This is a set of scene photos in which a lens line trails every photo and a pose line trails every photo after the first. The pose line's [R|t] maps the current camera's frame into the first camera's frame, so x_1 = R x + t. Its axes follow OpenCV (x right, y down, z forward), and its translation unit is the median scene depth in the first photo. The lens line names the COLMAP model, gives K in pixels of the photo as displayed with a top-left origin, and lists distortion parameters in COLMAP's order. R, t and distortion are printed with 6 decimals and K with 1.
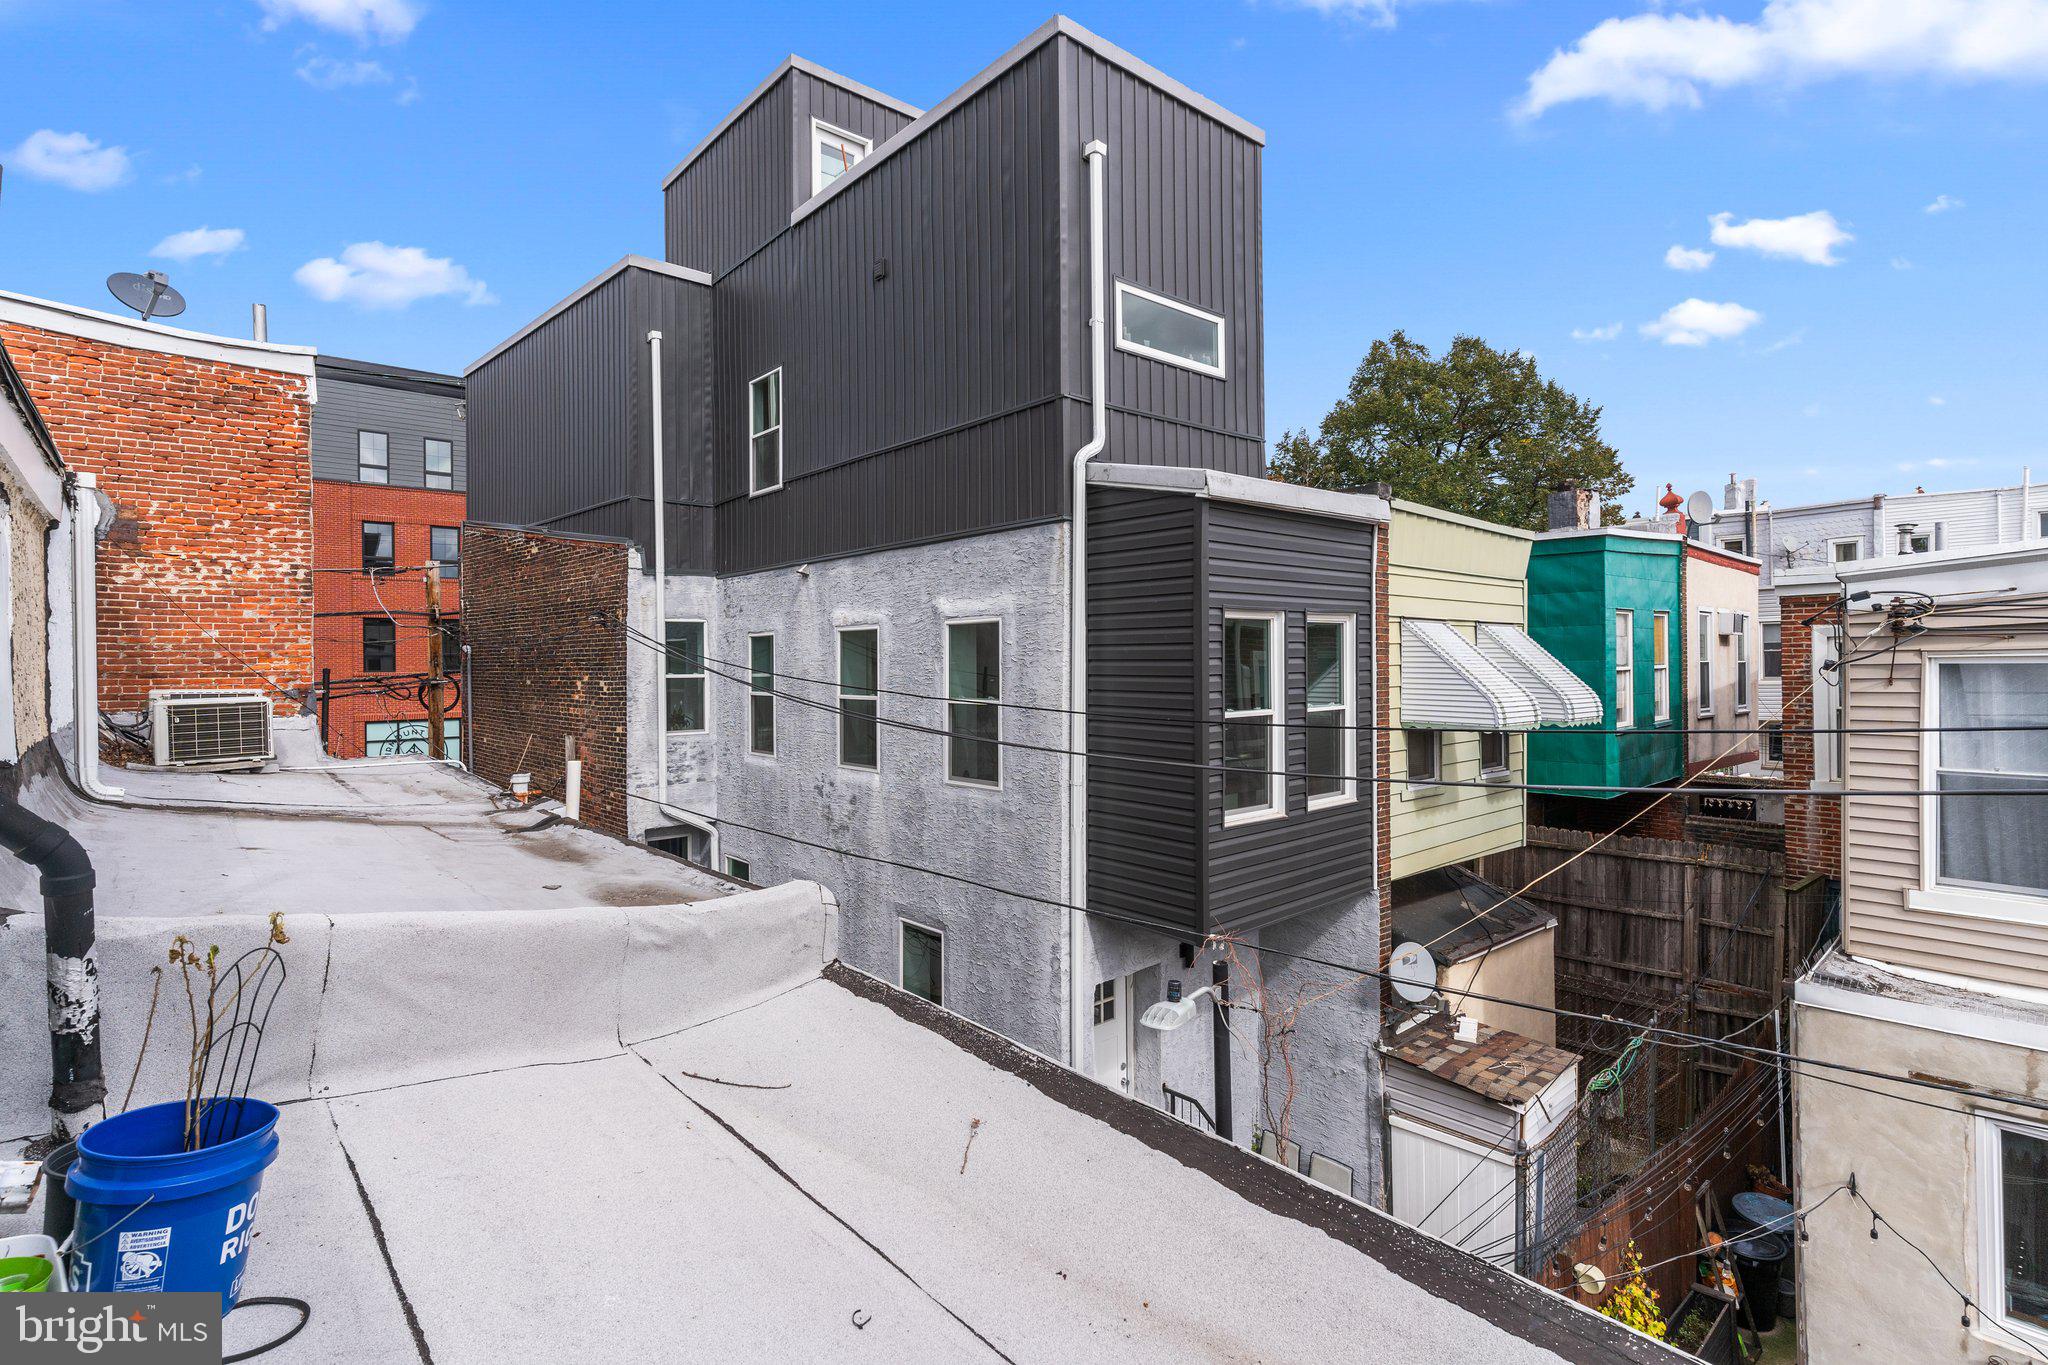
lens RADIAL K [[980.1, 0, 1024.3], [0, 980.1, 655.3], [0, 0, 1]] dist [0.000980, 0.000021]
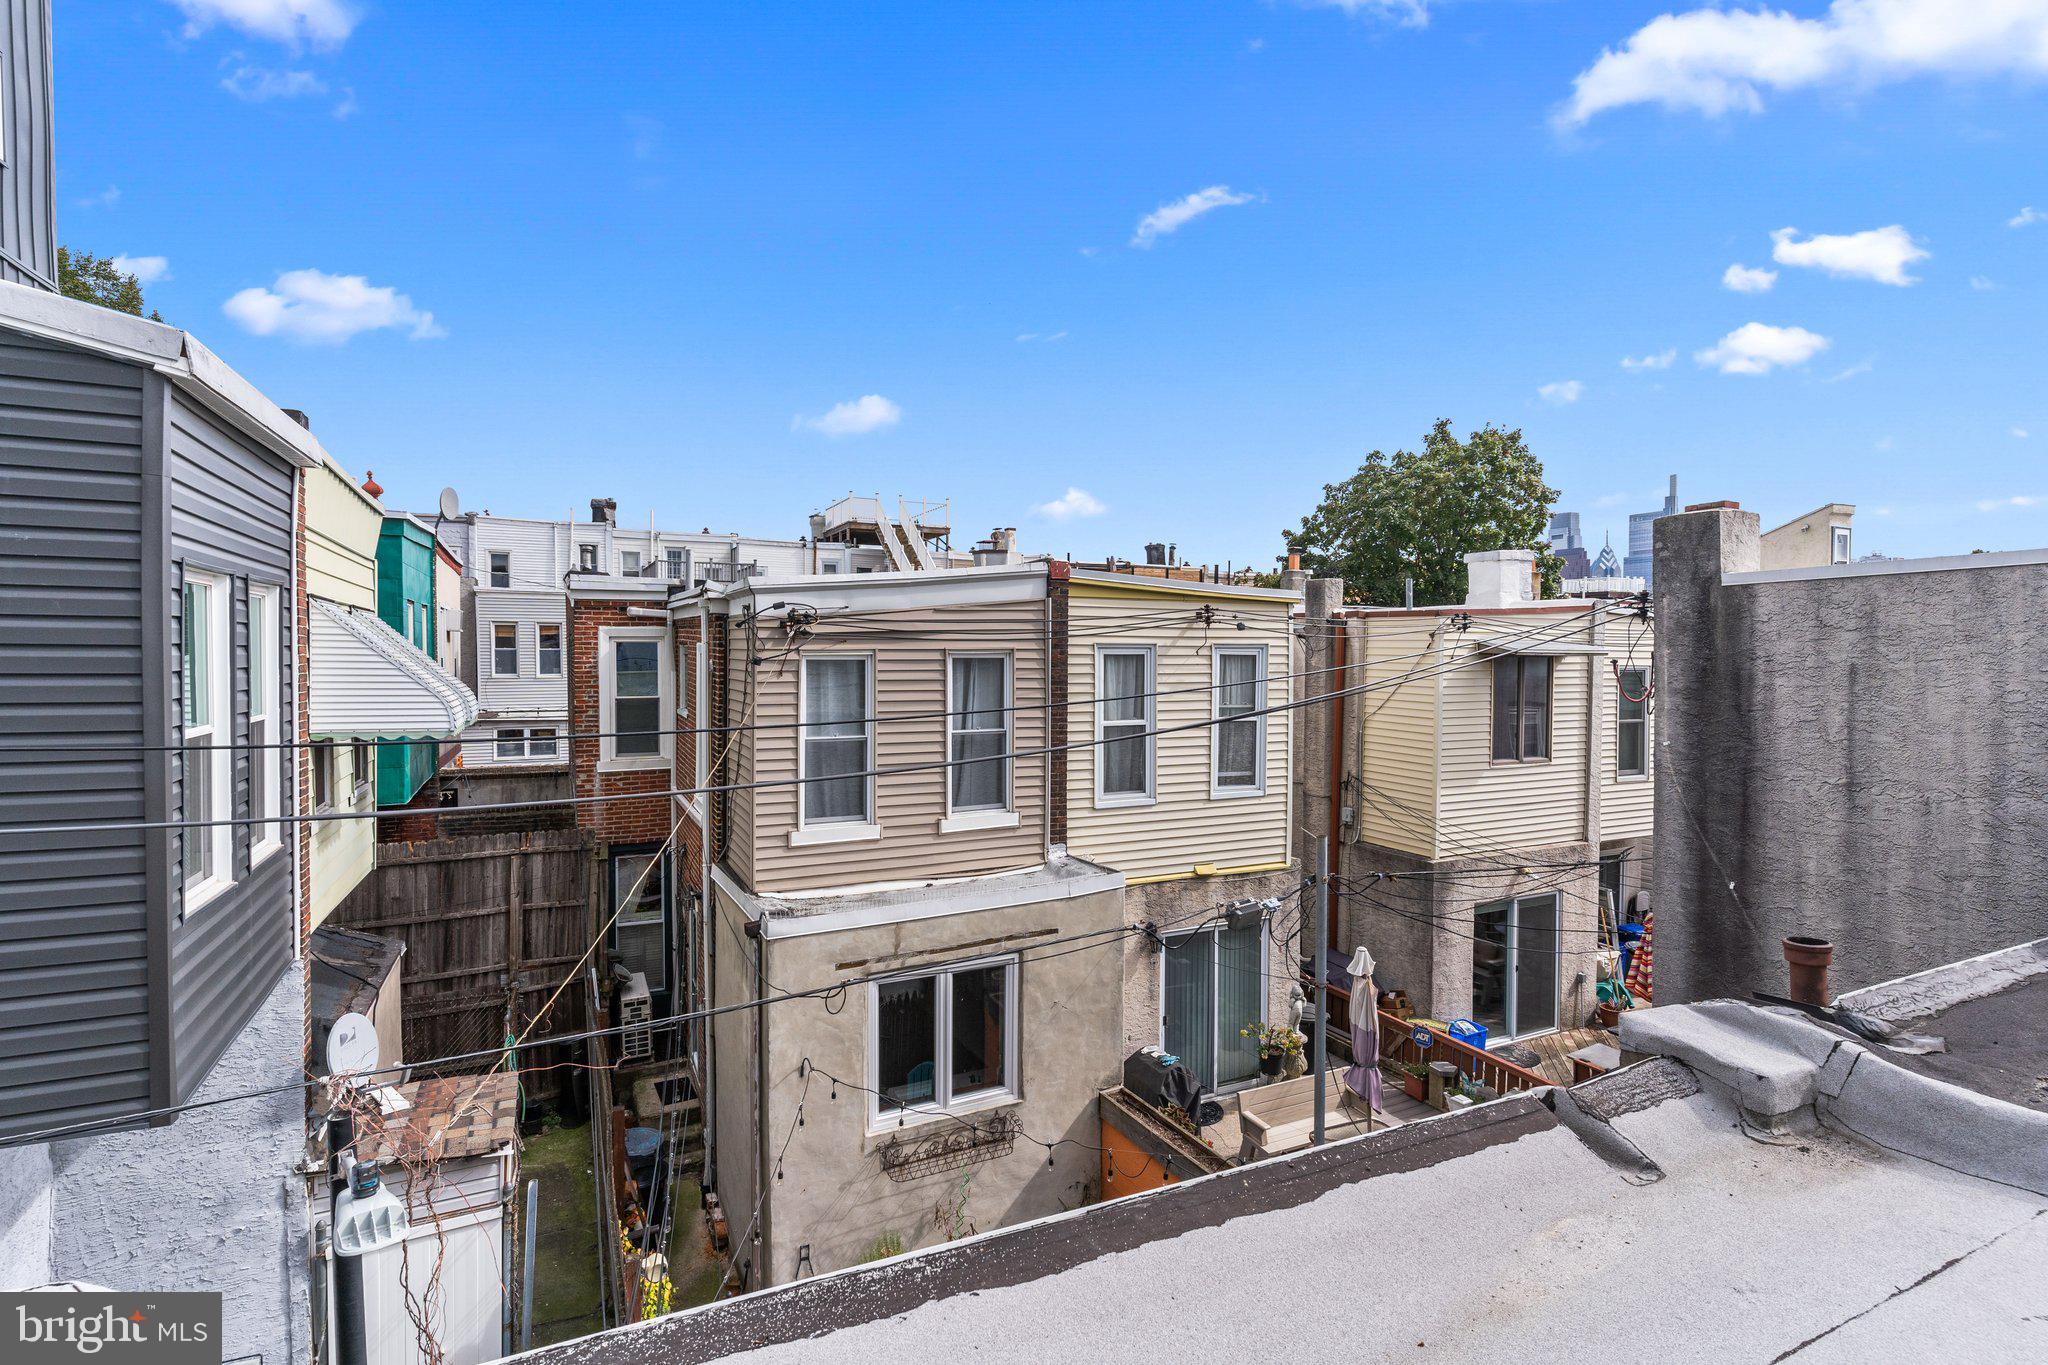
lens RADIAL K [[981.5, 0, 1020.2], [0, 981.5, 674.2], [0, 0, 1]] dist [0.000654, 0.000201]
pose [[0.265350, -0.010071, 0.964100, -0.204641], [-0.011417, 0.999843, 0.013586, 0.004981], [-0.964085, -0.014612, 0.265193, 0.266673]]
